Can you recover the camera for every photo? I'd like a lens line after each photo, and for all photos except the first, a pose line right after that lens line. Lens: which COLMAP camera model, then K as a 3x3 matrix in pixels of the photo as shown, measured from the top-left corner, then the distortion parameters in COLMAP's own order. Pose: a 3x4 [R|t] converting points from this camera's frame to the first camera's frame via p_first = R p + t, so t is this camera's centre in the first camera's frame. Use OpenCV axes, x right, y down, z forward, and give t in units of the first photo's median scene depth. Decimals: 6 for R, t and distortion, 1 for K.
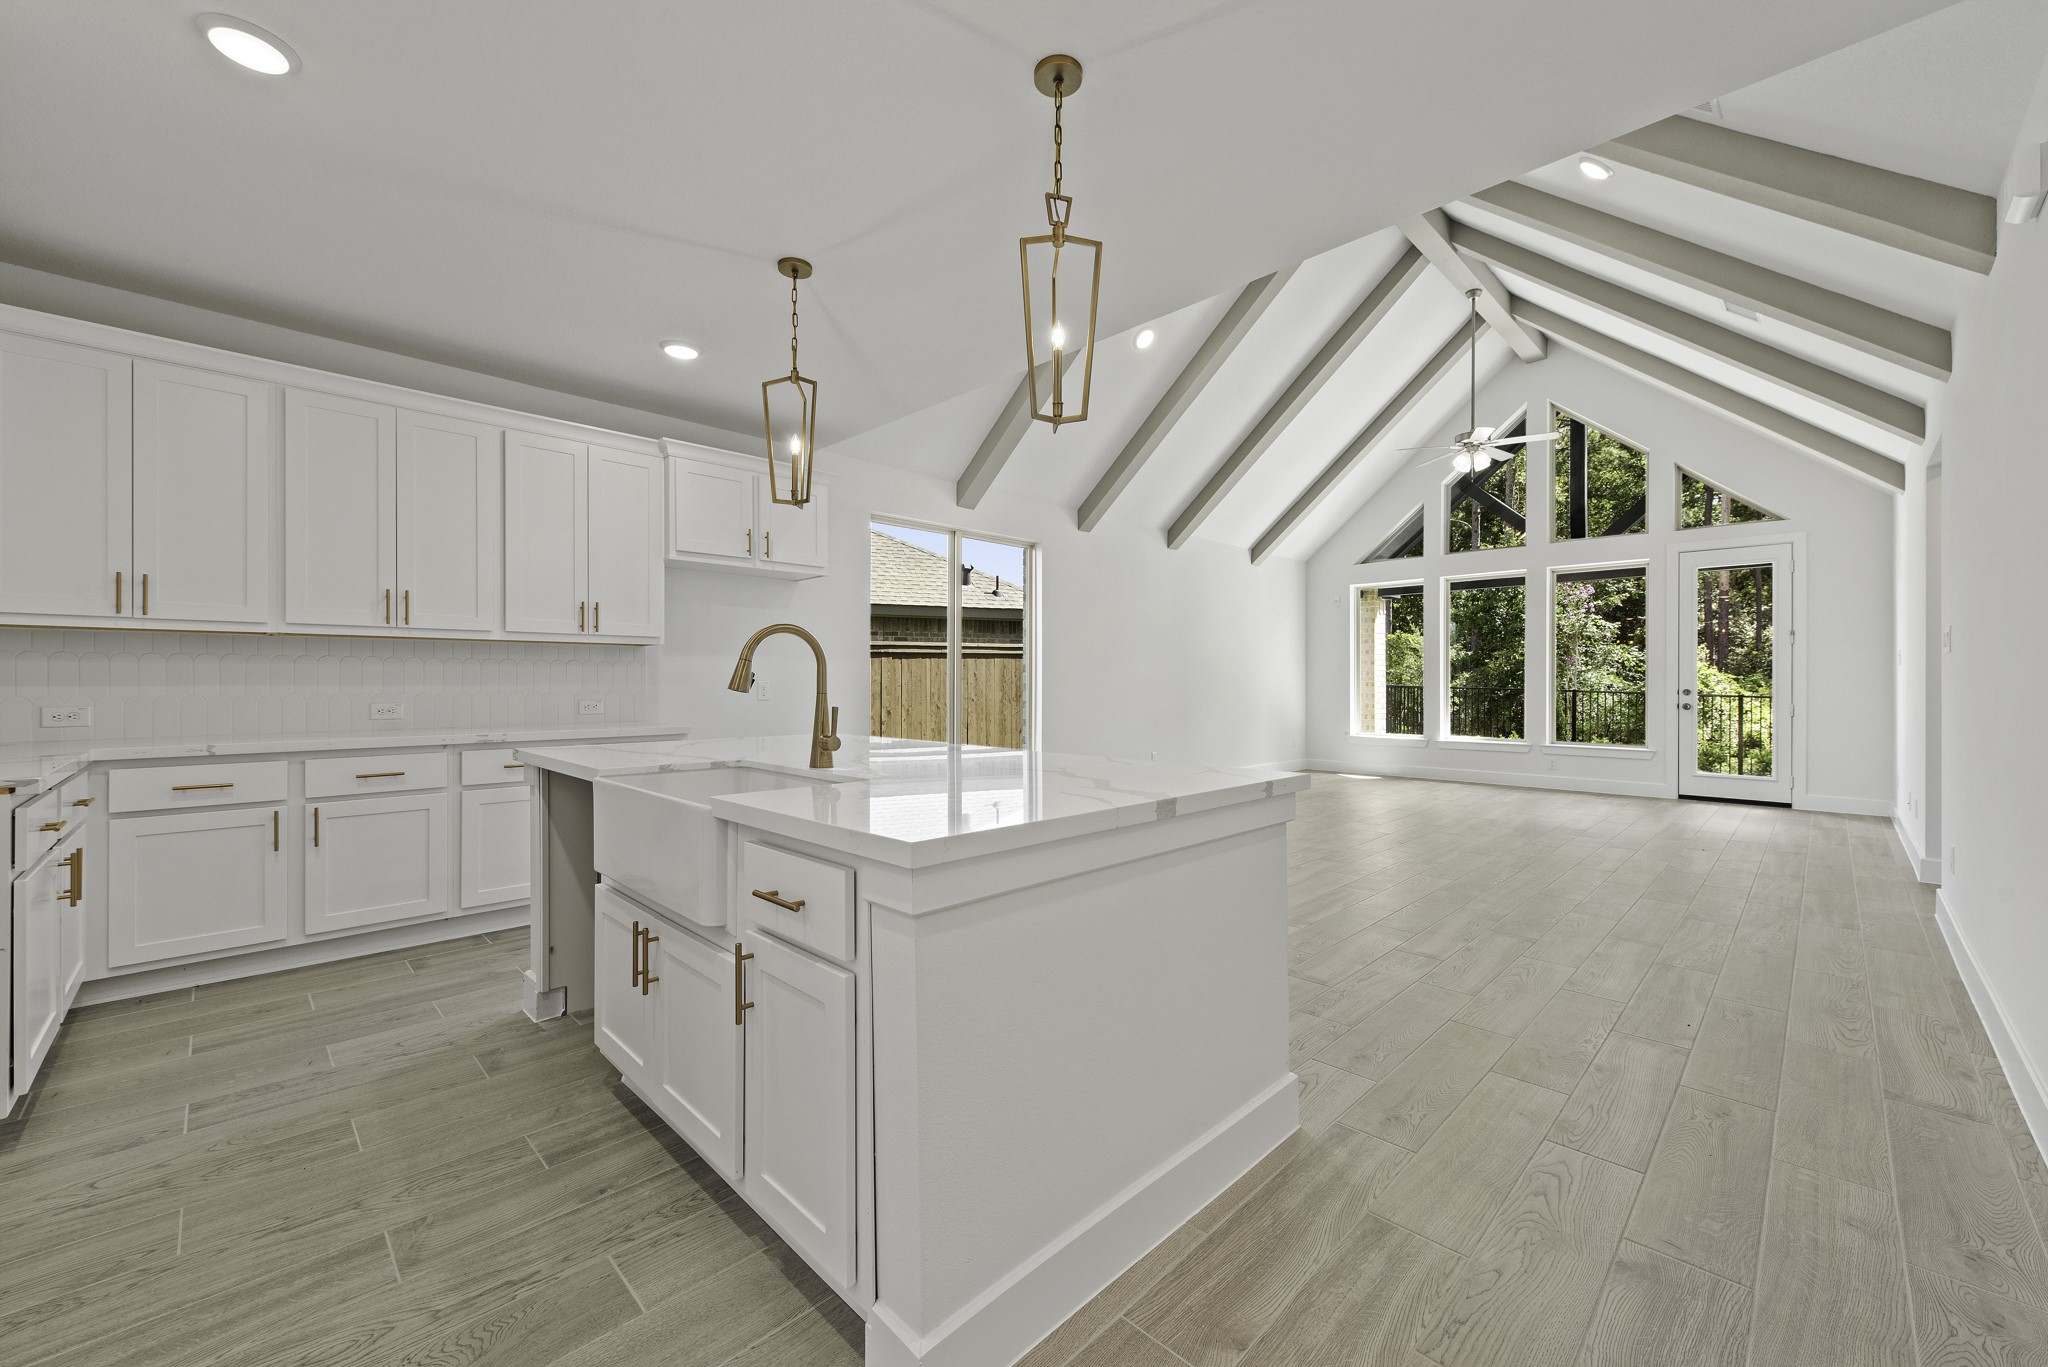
lens RADIAL K [[795.4, 0, 1029.0], [0, 795.4, 676.6], [0, 0, 1]] dist [0.015480, -0.005676]
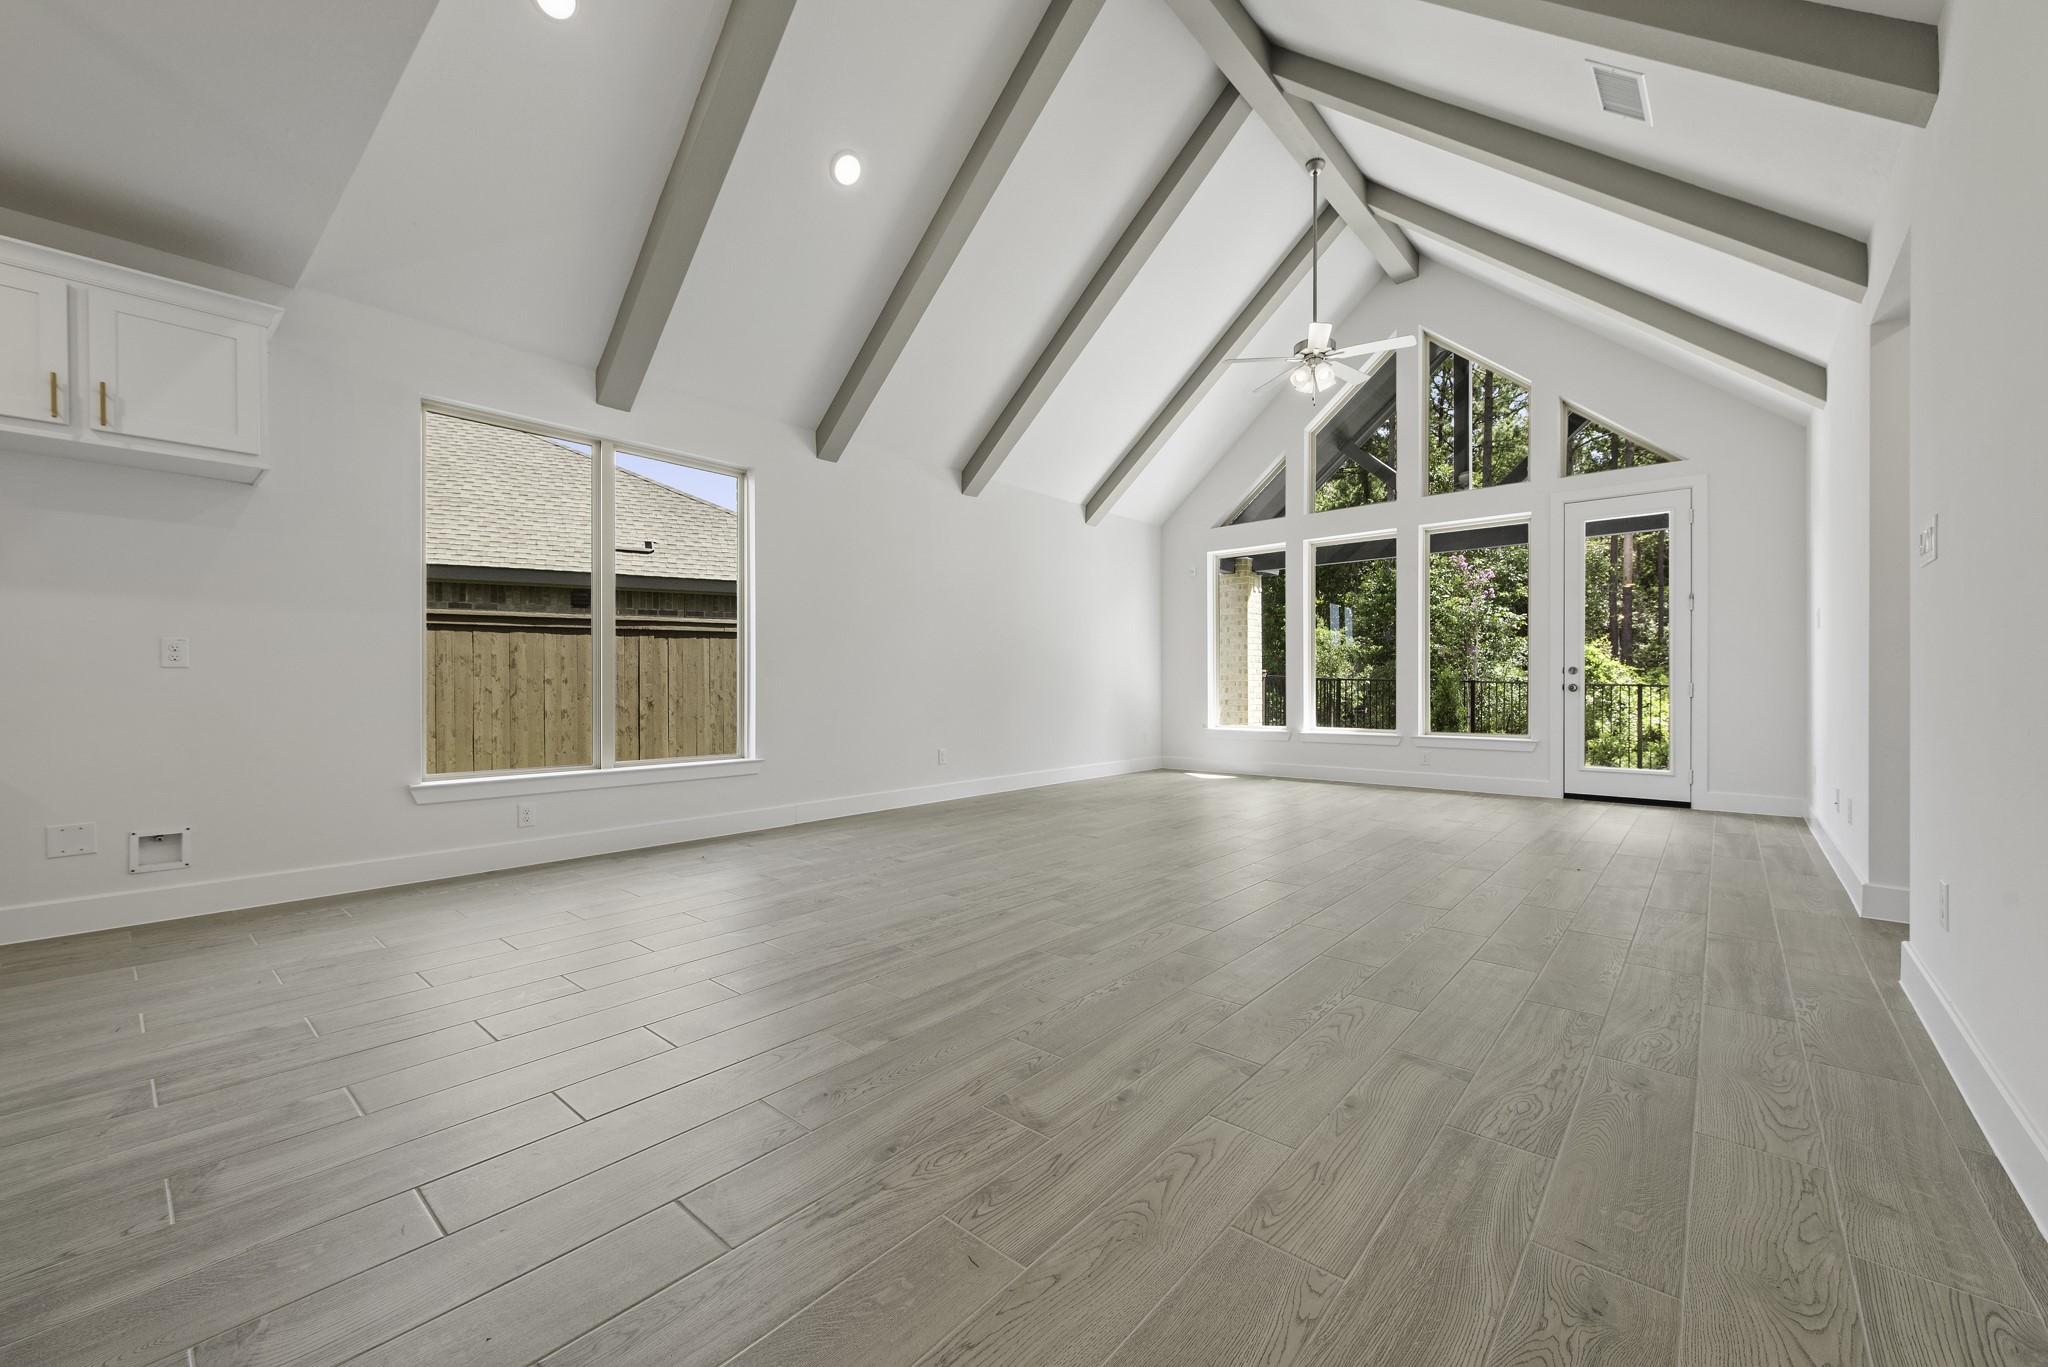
lens RADIAL K [[805.4, 0, 1024.8], [0, 805.4, 680.0], [0, 0, 1]] dist [0.016584, -0.006248]
pose [[0.997392, -0.002988, 0.072115, 0.173399], [0.002834, 0.999993, 0.002233, 0.023601], [-0.072121, -0.002023, 0.997394, 0.181576]]
